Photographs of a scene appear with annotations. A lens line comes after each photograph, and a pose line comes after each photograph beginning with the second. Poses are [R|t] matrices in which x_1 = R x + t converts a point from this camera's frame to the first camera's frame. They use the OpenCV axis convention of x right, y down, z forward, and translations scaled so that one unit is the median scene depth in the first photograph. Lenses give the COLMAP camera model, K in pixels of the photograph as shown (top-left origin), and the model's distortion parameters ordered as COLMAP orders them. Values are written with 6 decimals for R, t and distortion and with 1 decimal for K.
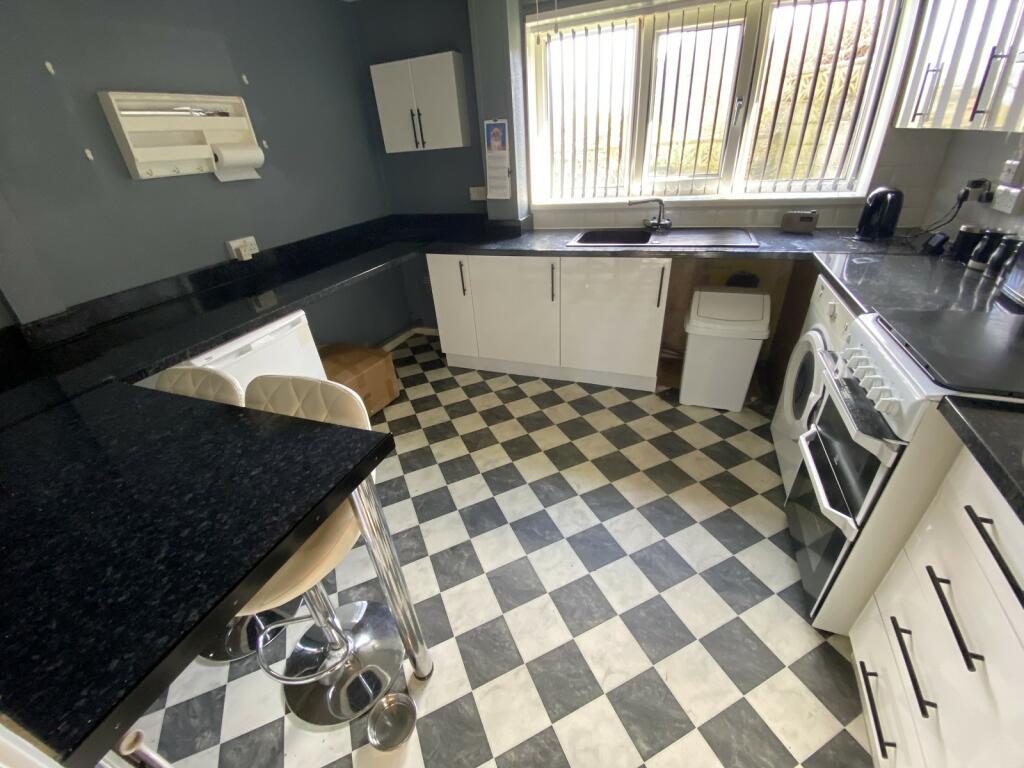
lens RADIAL K [[418.2, 0, 514.9], [0, 418.2, 387.3], [0, 0, 1]] dist [-0.004184, -0.001496]
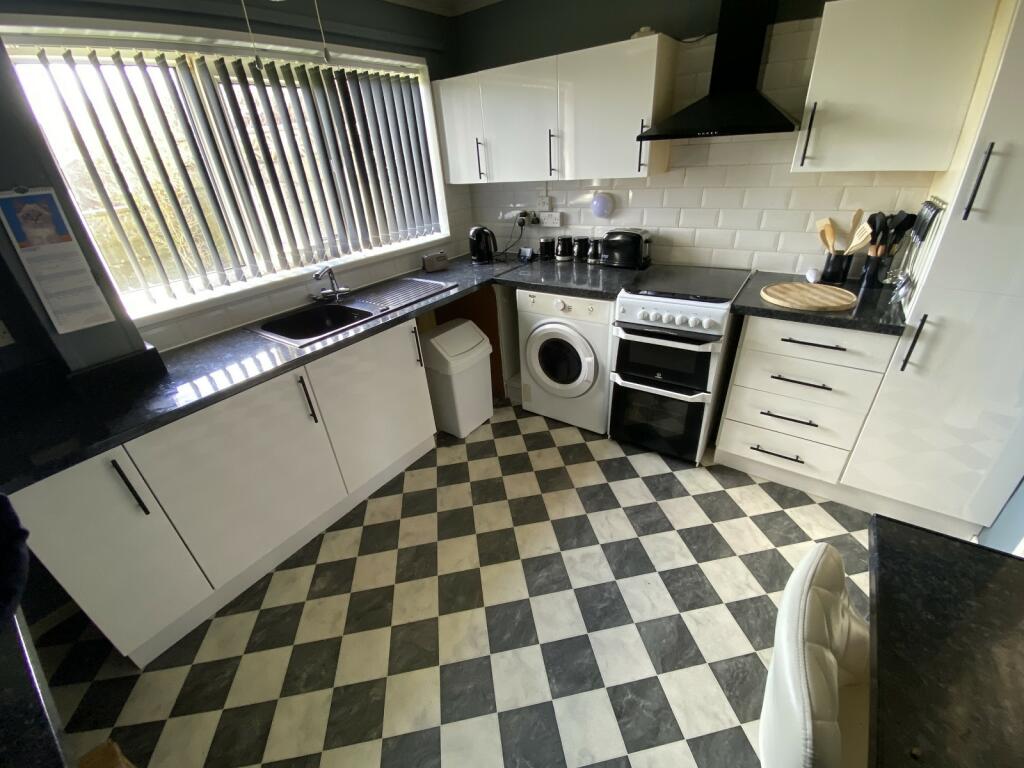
lens RADIAL K [[418.2, 0, 513.7], [0, 418.2, 373.3], [0, 0, 1]] dist [-0.004184, -0.001496]
pose [[0.243532, -0.413423, 0.877368, -0.468030], [0.523904, 0.817348, 0.239720, -0.310293], [-0.816221, 0.401277, 0.415644, 0.466047]]
